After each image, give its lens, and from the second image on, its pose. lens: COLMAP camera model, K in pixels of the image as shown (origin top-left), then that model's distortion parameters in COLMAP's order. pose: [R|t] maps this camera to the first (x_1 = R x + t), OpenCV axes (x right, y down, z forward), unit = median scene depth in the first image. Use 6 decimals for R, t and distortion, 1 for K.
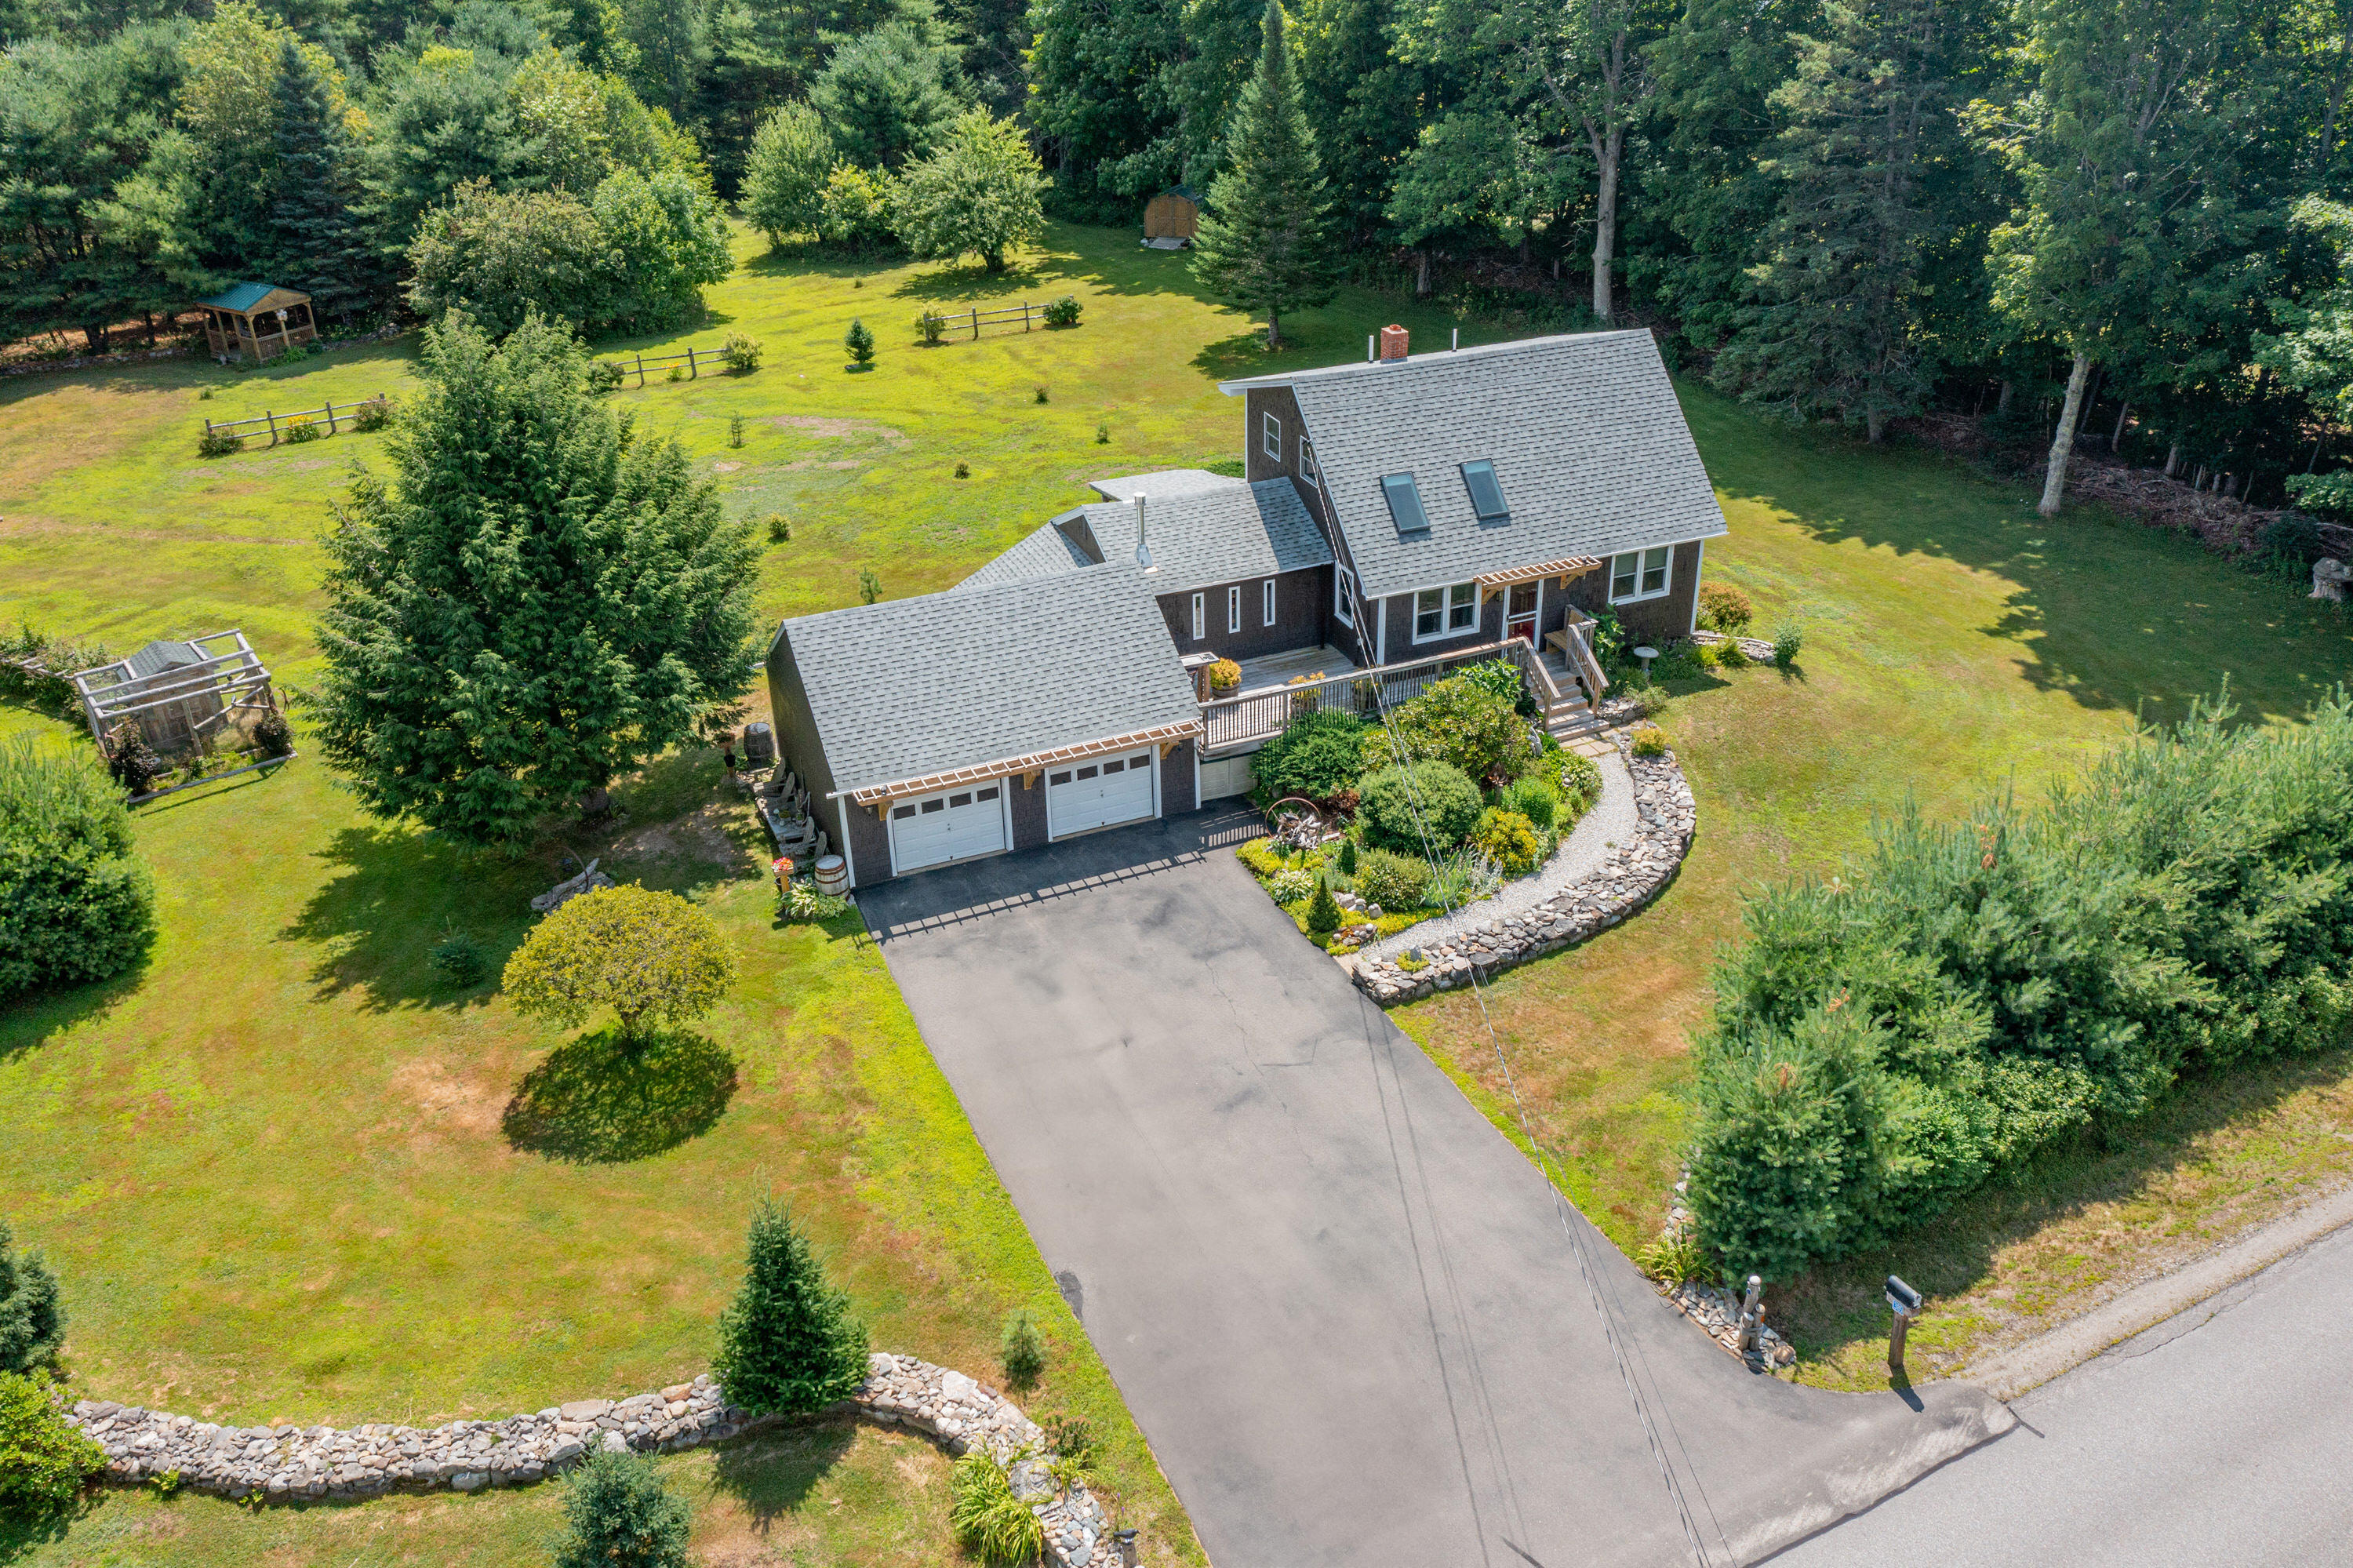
lens RADIAL K [[1873.5, 0, 1195.0], [0, 1873.5, 795.2], [0, 0, 1]] dist [-0.012337, -0.004102]
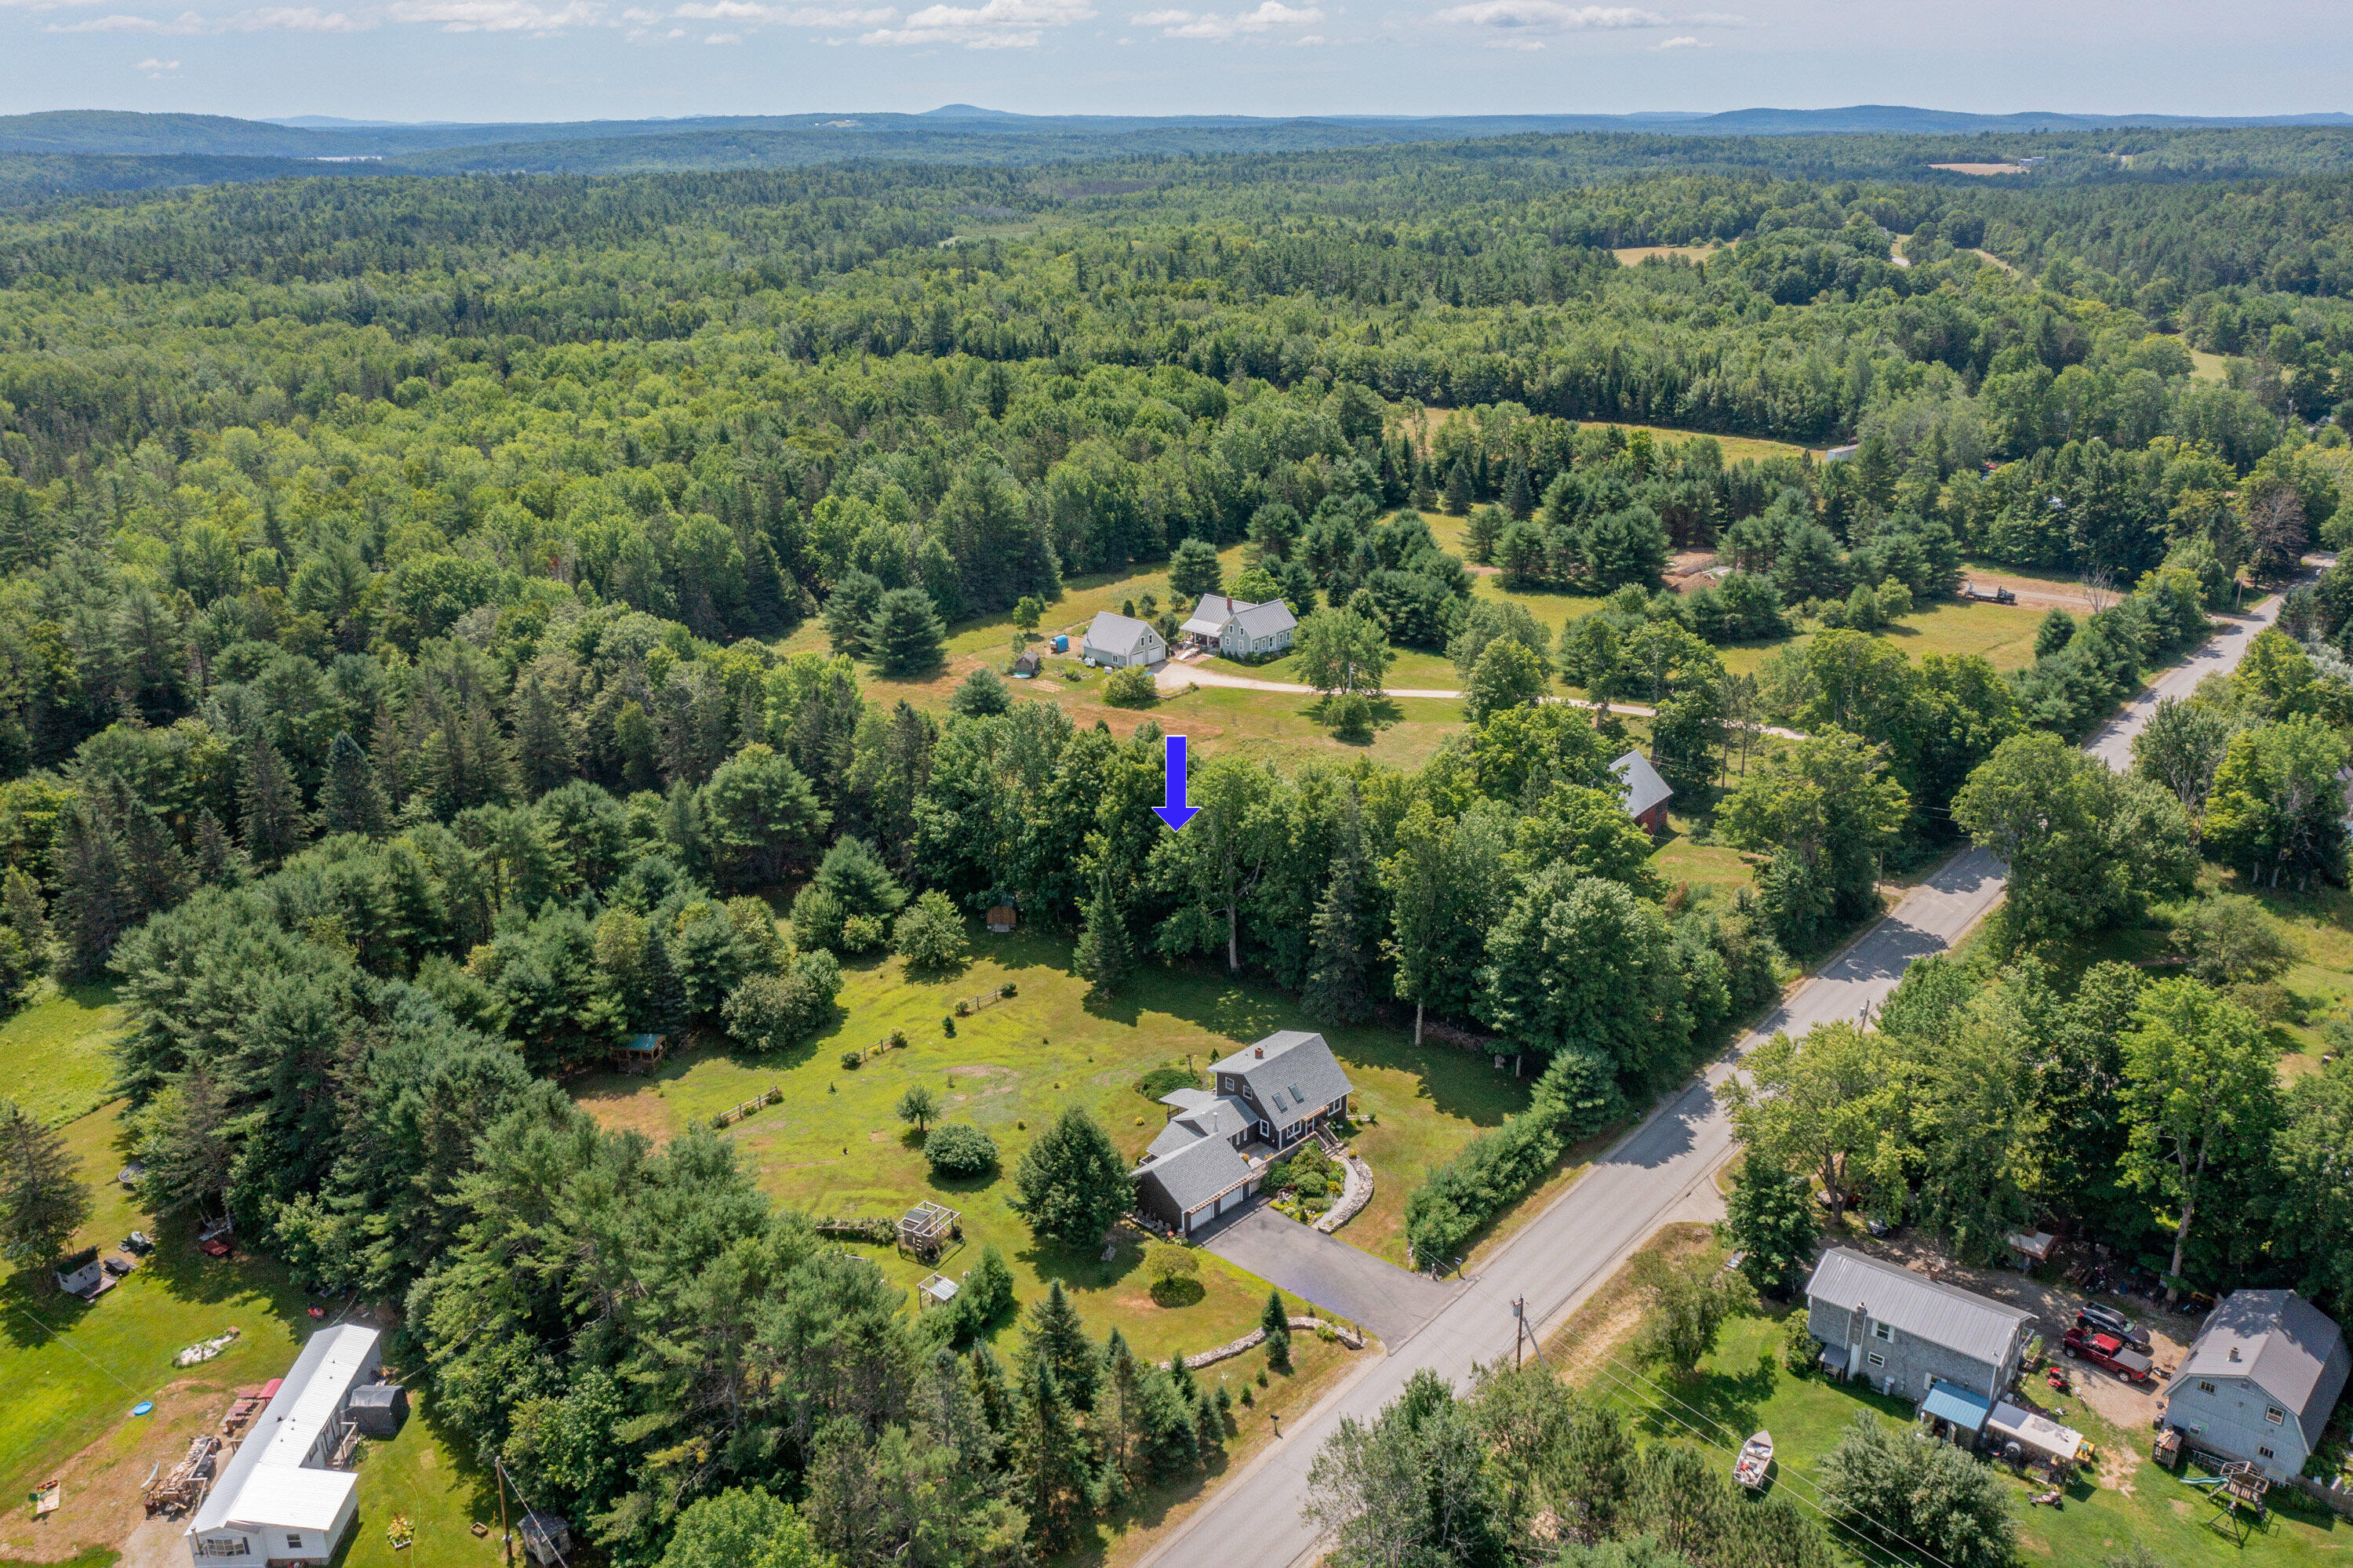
lens RADIAL K [[1873.5, 0, 1184.4], [0, 1873.5, 788.3], [0, 0, 1]] dist [-0.012337, -0.004102]
pose [[0.921985, -0.125322, 0.366385, -1.436852], [0.182091, 0.975355, -0.124600, -0.357879], [-0.341741, 0.181595, 0.922083, -2.639794]]
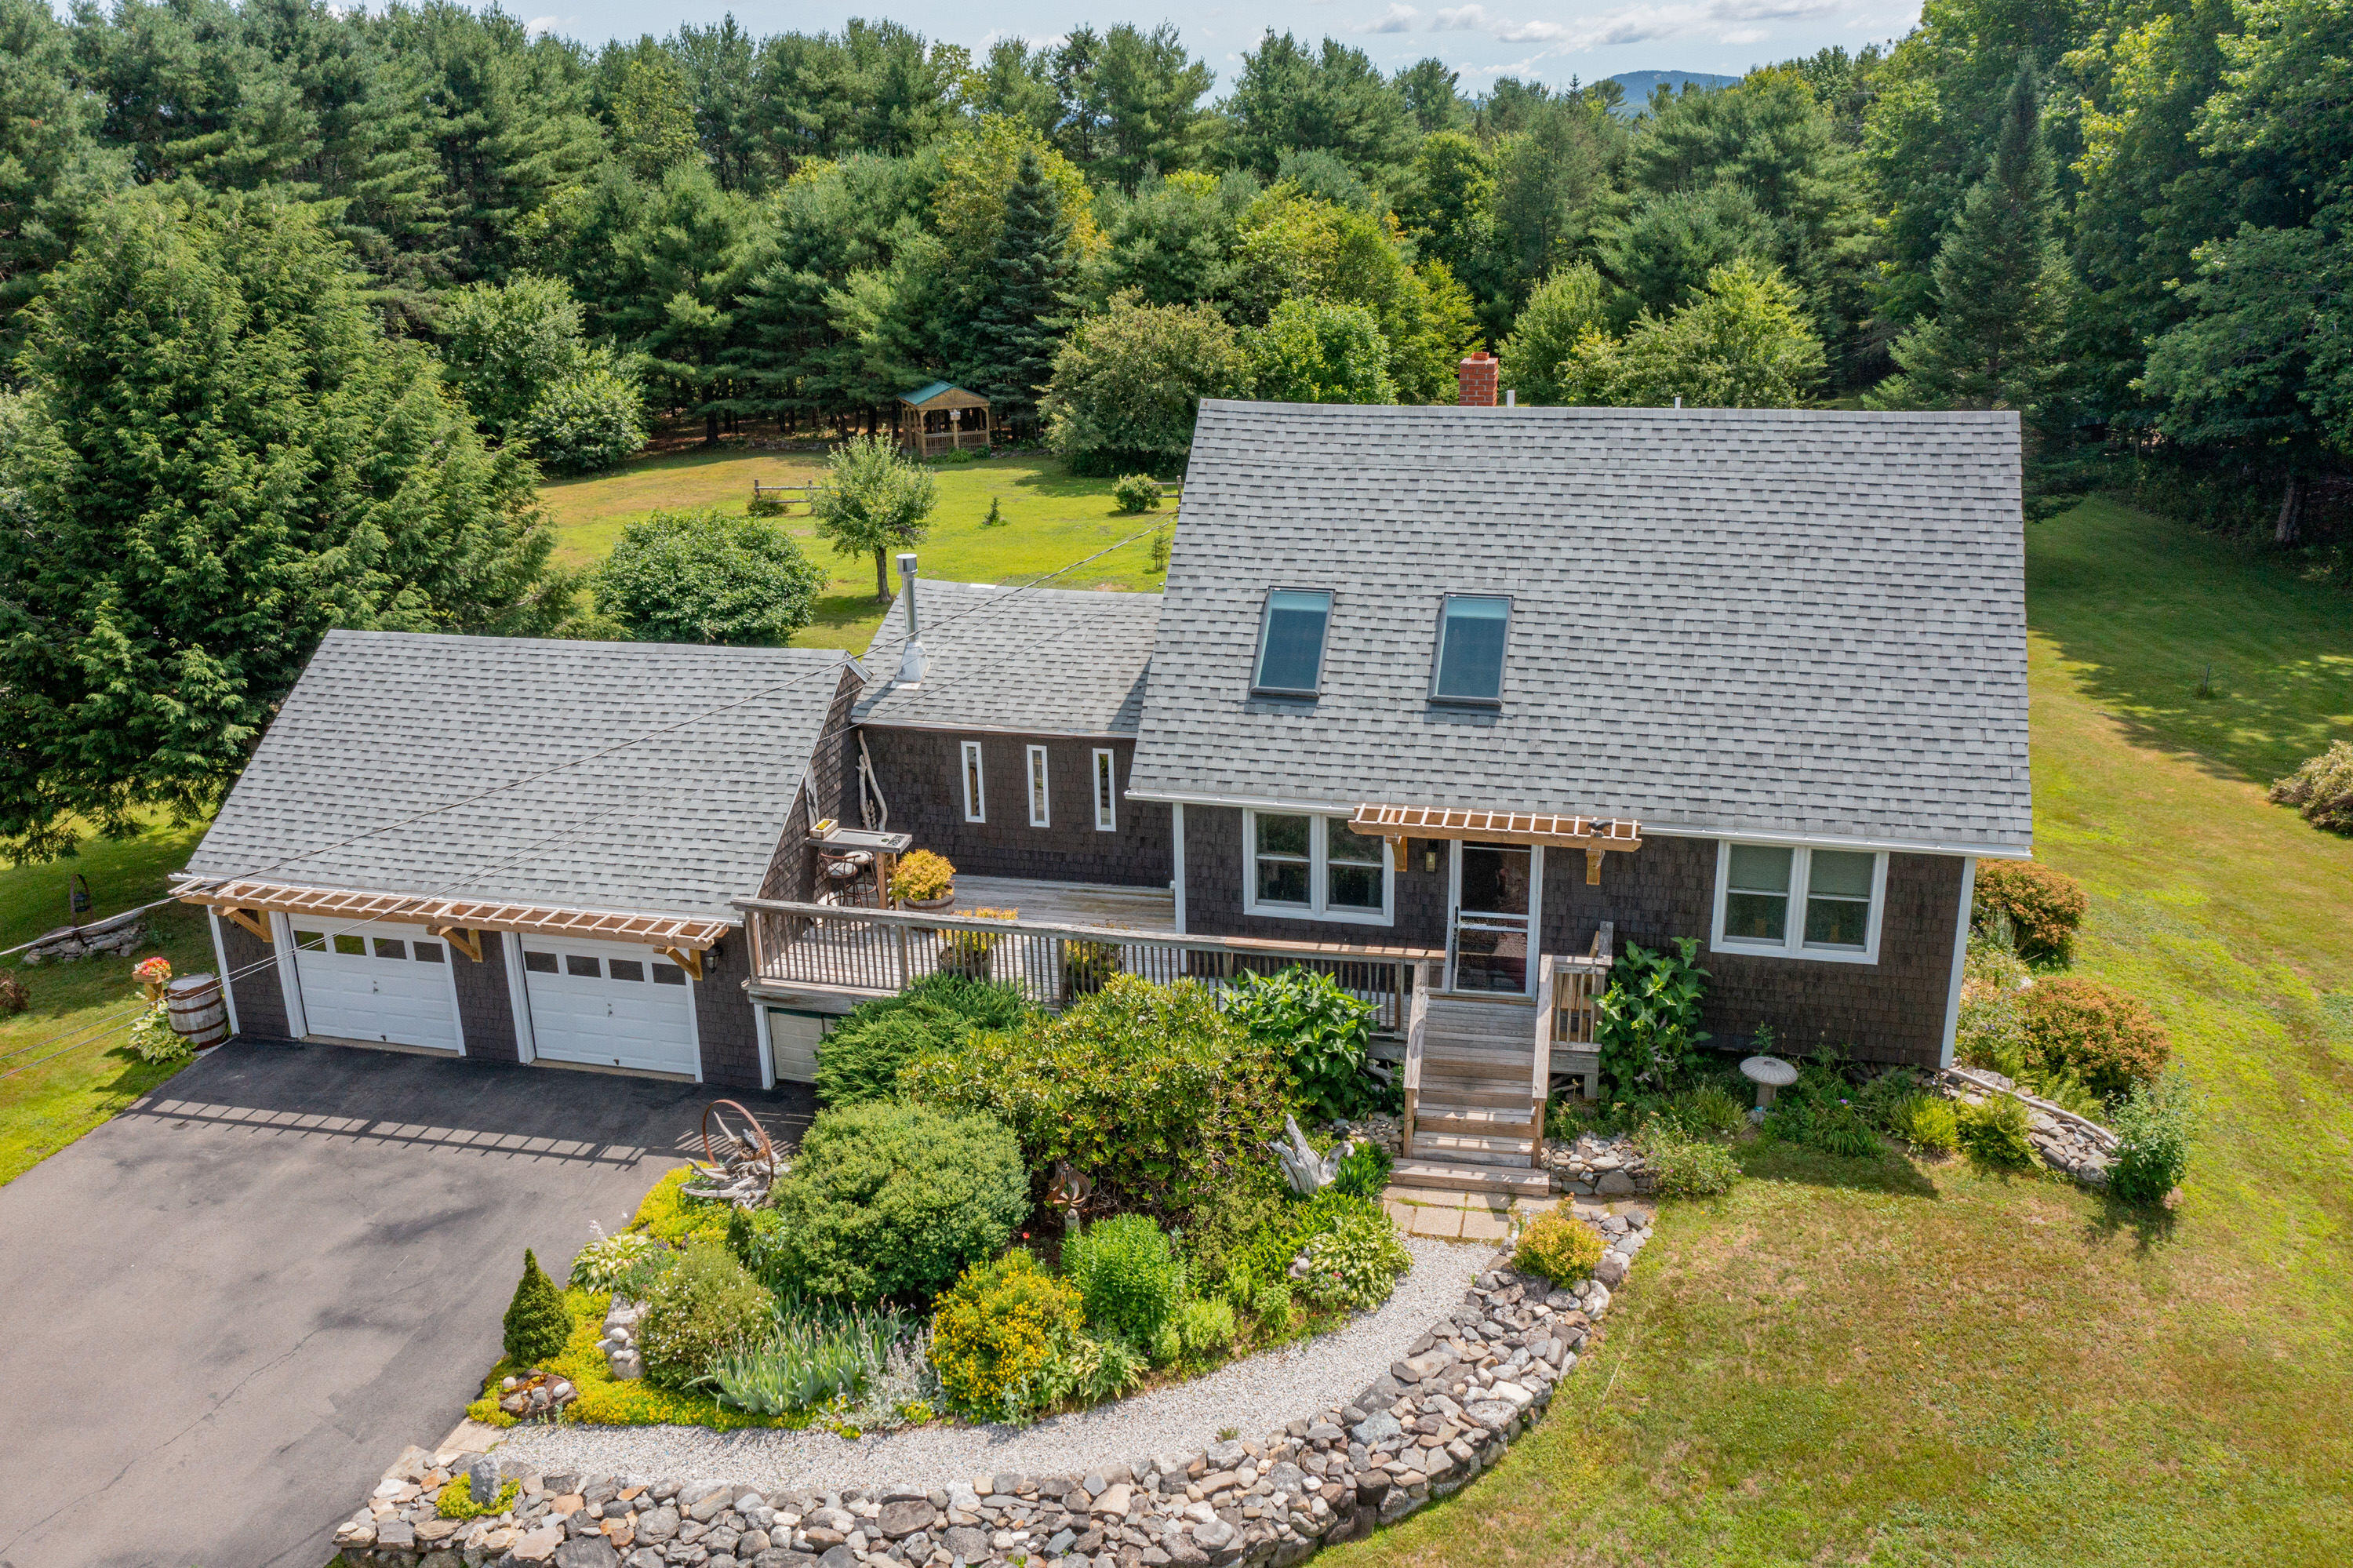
lens RADIAL K [[1873.5, 0, 1163.2], [0, 1873.5, 769.4], [0, 0, 1]] dist [-0.012337, -0.004102]
pose [[0.796206, 0.193635, -0.573202, 0.416606], [-0.283799, 0.956238, -0.071181, -0.081460], [0.534335, 0.219349, 0.816316, 0.607746]]
